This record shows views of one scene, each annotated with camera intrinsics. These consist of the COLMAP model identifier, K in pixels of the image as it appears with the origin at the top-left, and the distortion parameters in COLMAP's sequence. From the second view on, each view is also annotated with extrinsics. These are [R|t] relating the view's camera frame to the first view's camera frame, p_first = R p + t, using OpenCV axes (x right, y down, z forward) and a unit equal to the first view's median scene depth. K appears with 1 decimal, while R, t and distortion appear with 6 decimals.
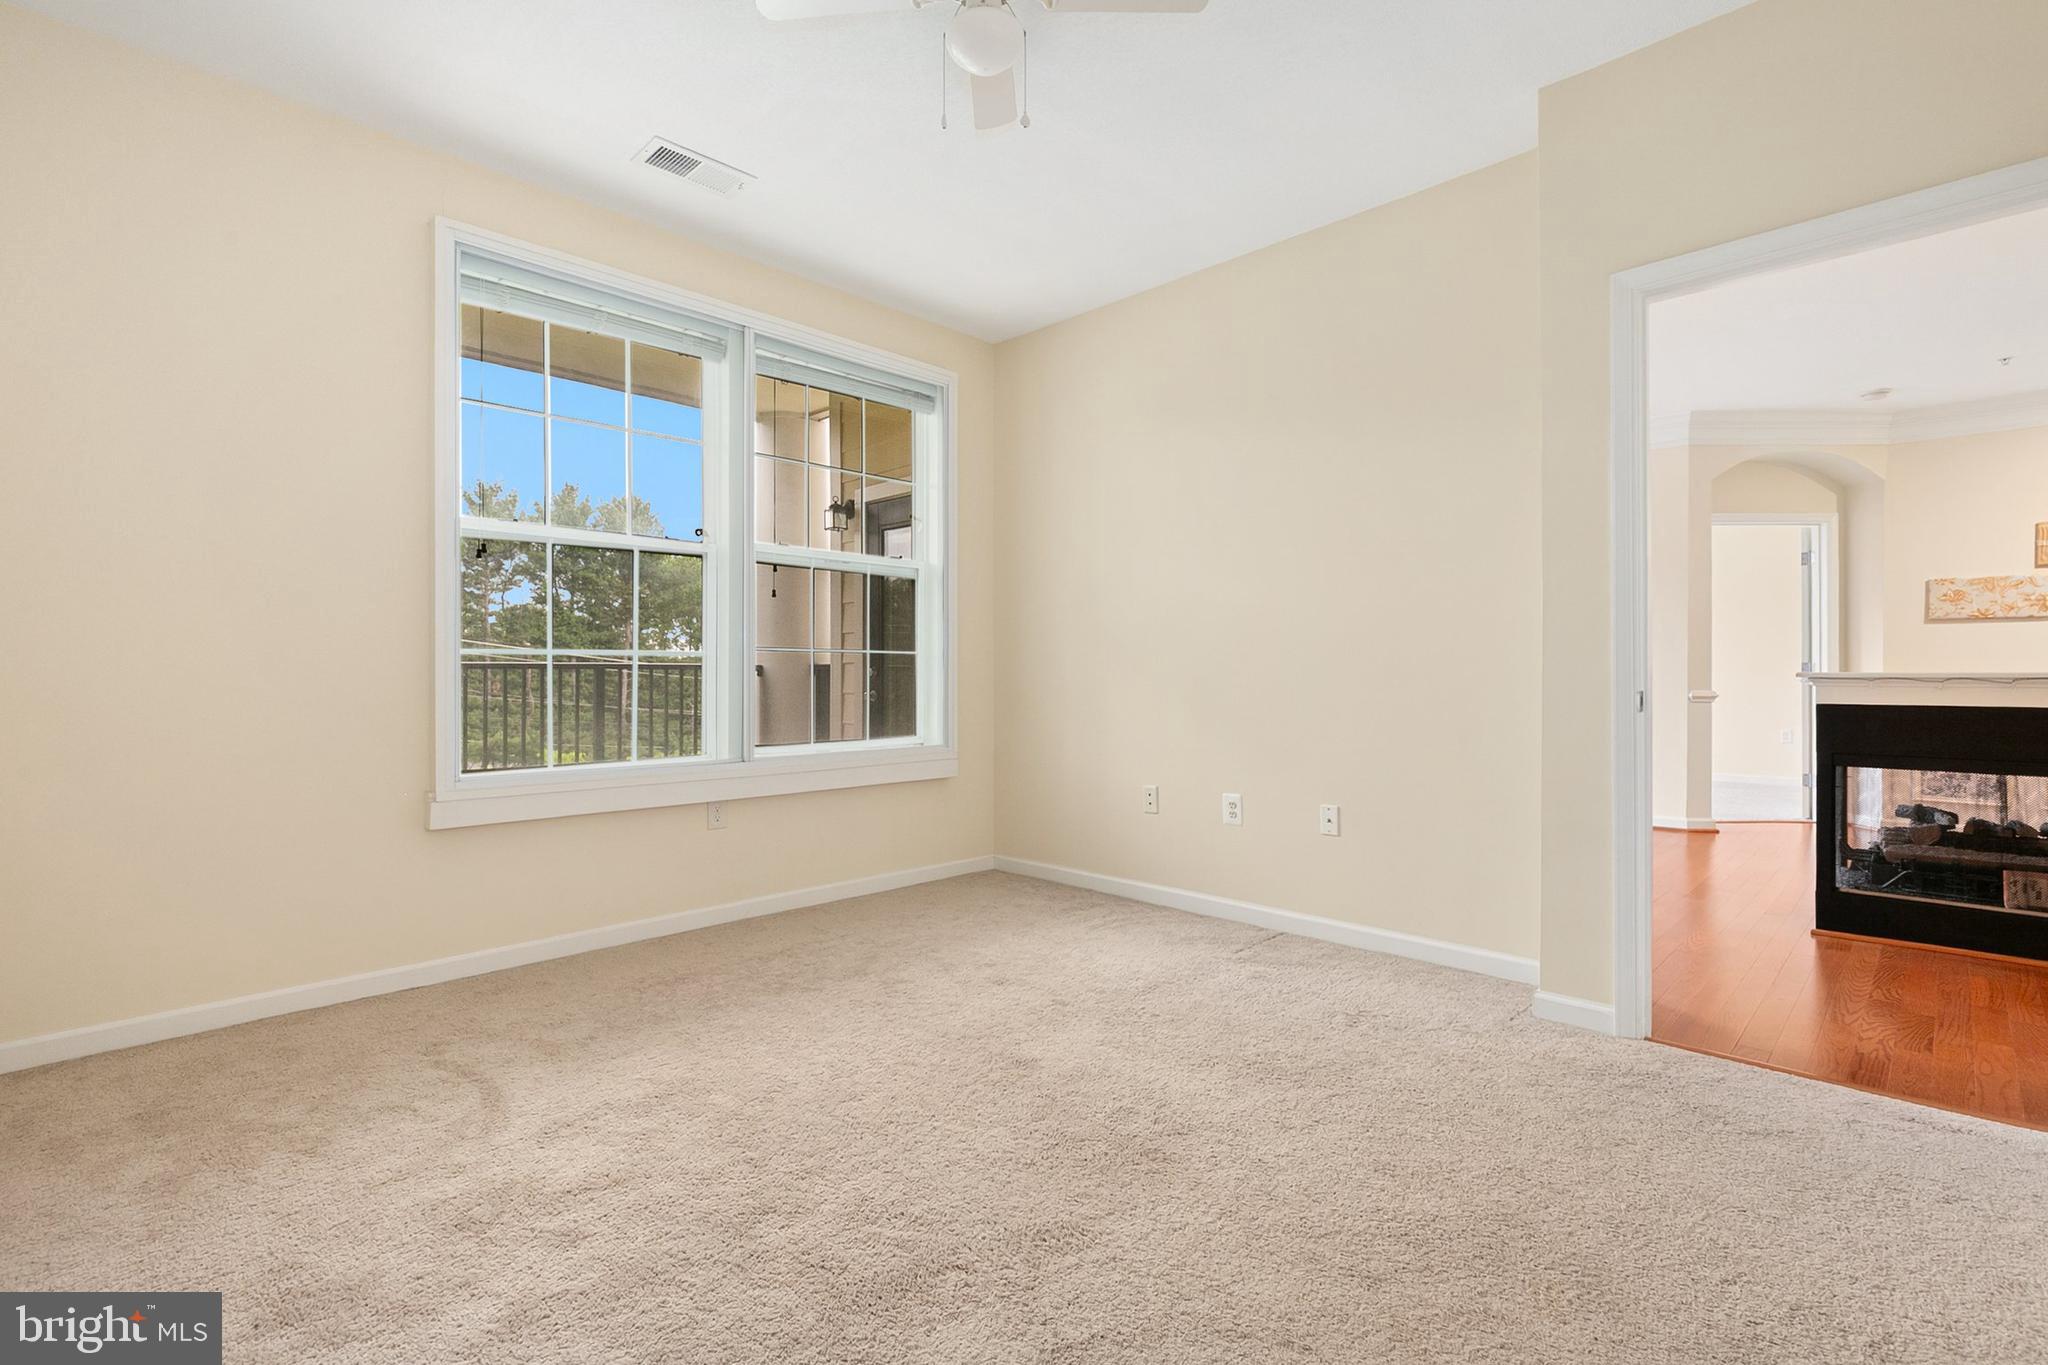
lens RADIAL K [[933.5, 0, 1024.9], [0, 933.5, 680.7], [0, 0, 1]] dist [0.014737, -0.002430]
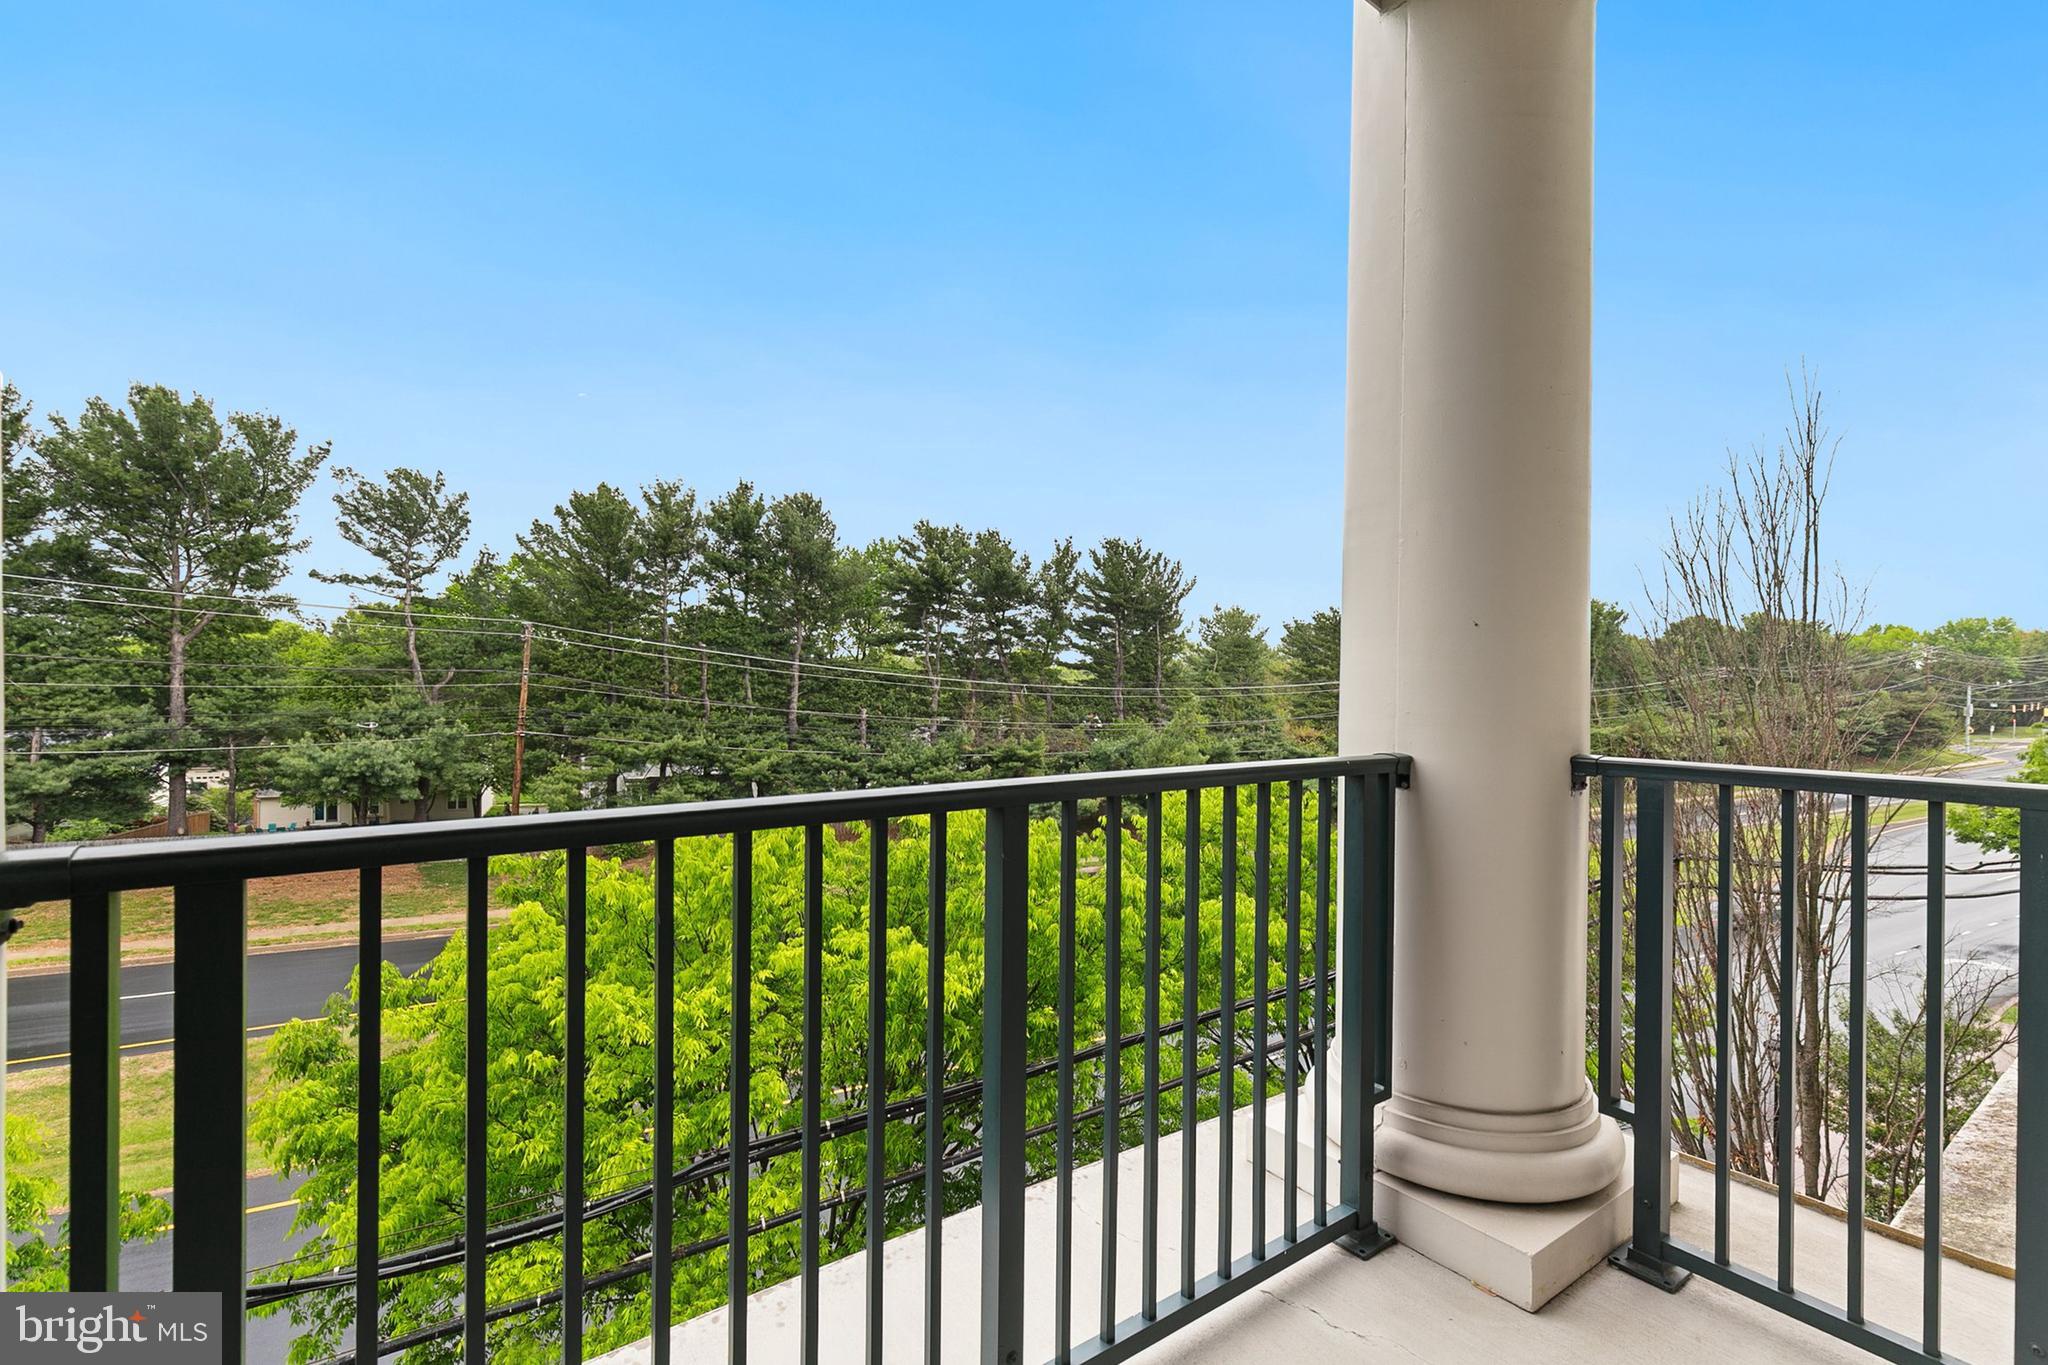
lens RADIAL K [[933.5, 0, 1027.2], [0, 933.5, 687.3], [0, 0, 1]] dist [0.014737, -0.002430]
pose [[0.988069, 0.009572, -0.153715, -0.041844], [-0.008590, 0.999938, 0.007050, -0.005054], [0.153773, -0.005646, 0.988090, 0.079060]]
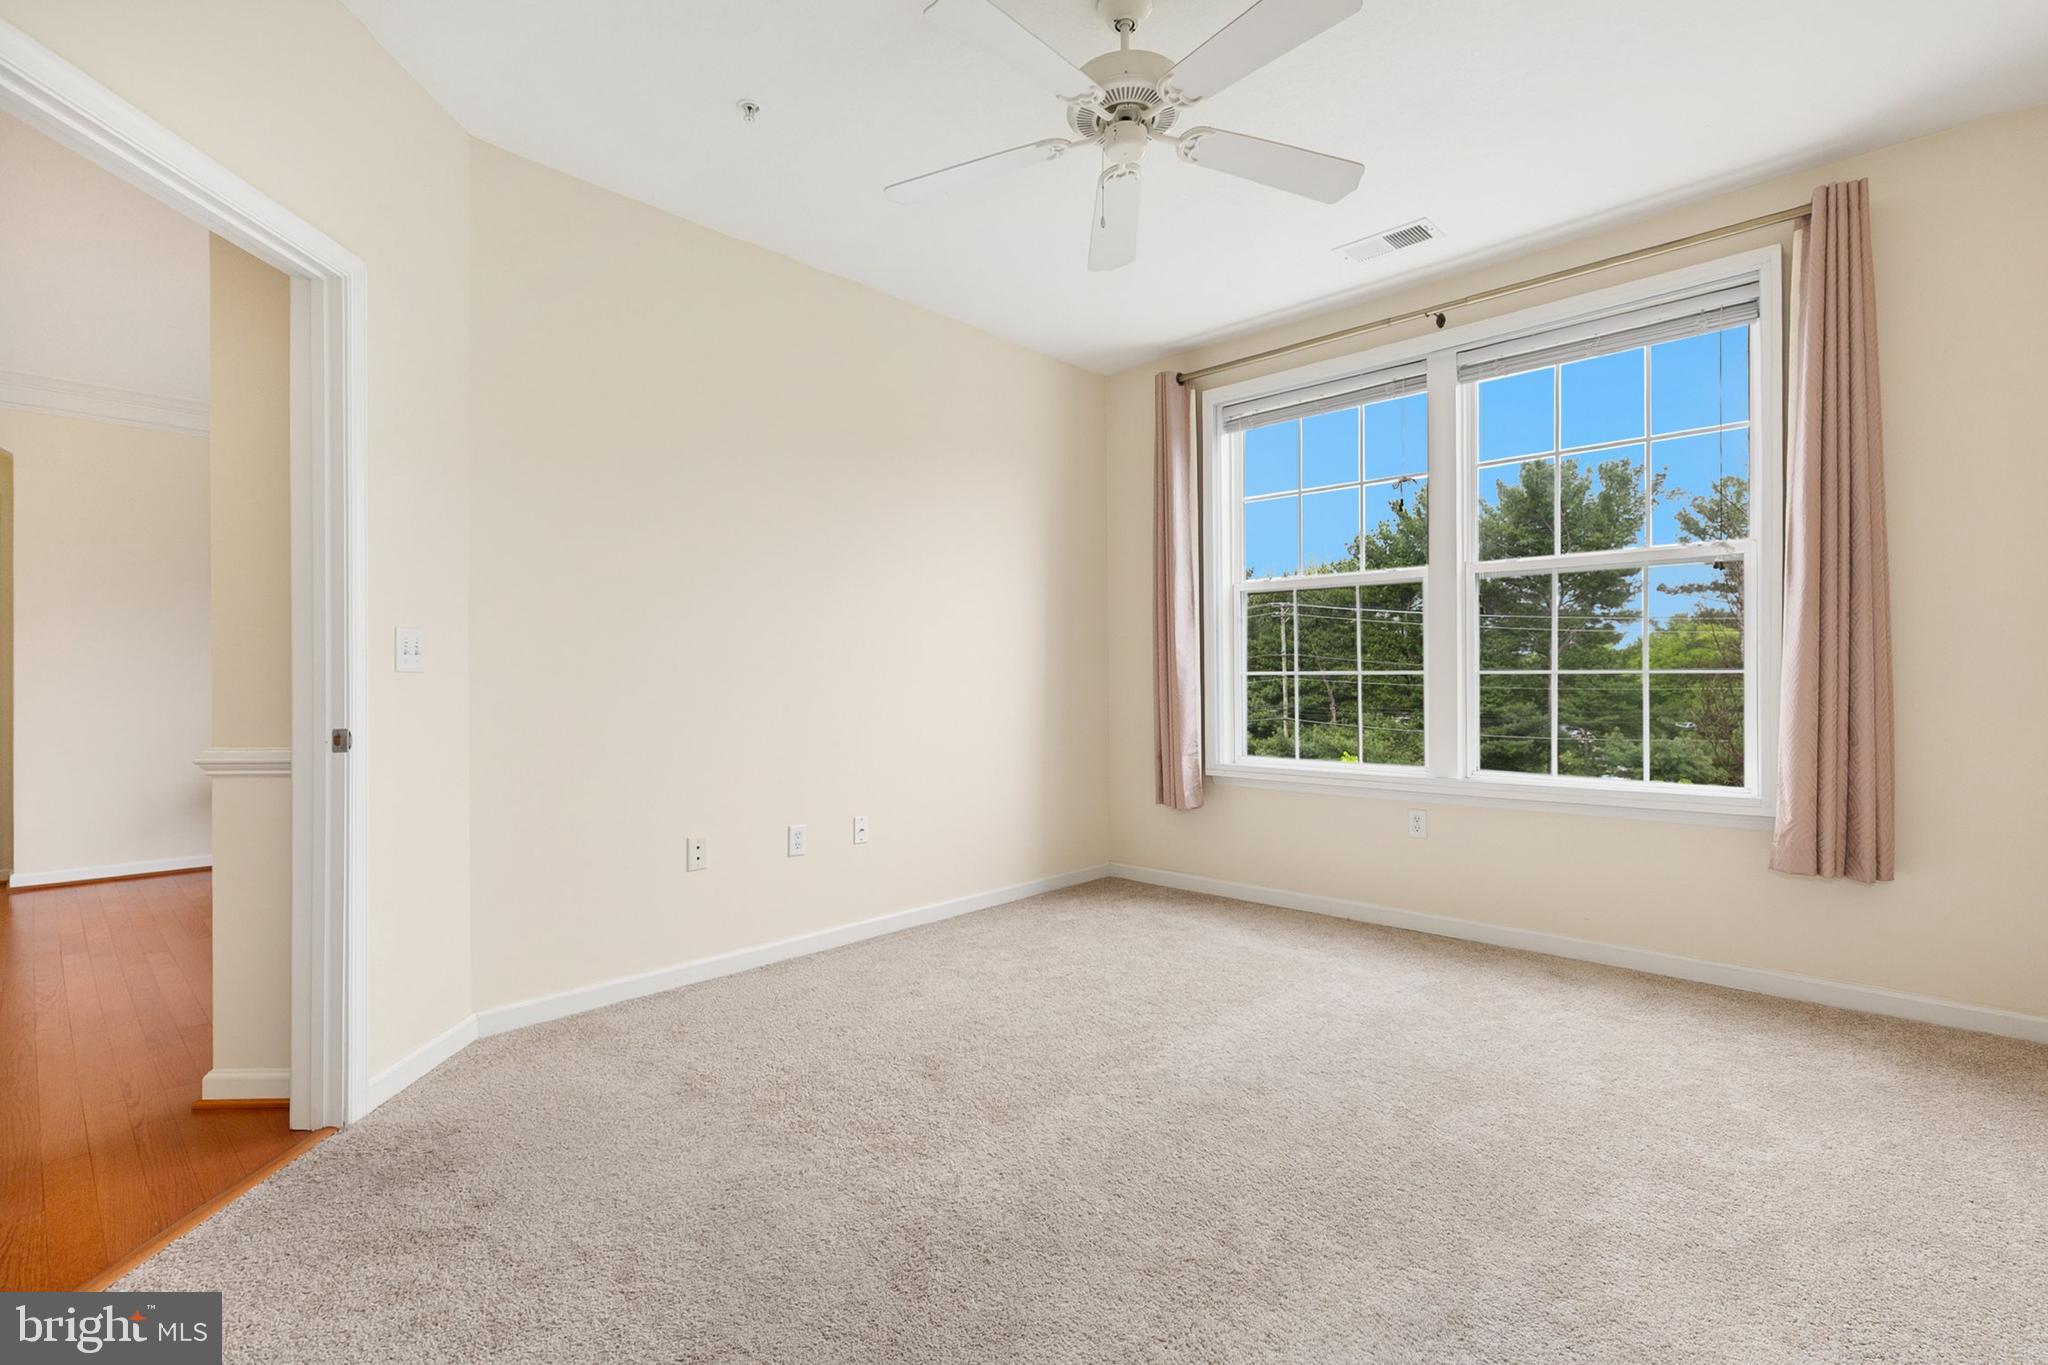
lens RADIAL K [[933.5, 0, 1032.6], [0, 933.5, 734.6], [0, 0, 1]] dist [0.014737, -0.002430]
pose [[0.026764, 0.058923, -0.997904, 0.145449], [0.003266, 0.998251, 0.059031, -0.006357], [0.999636, -0.004839, 0.026524, 0.169586]]
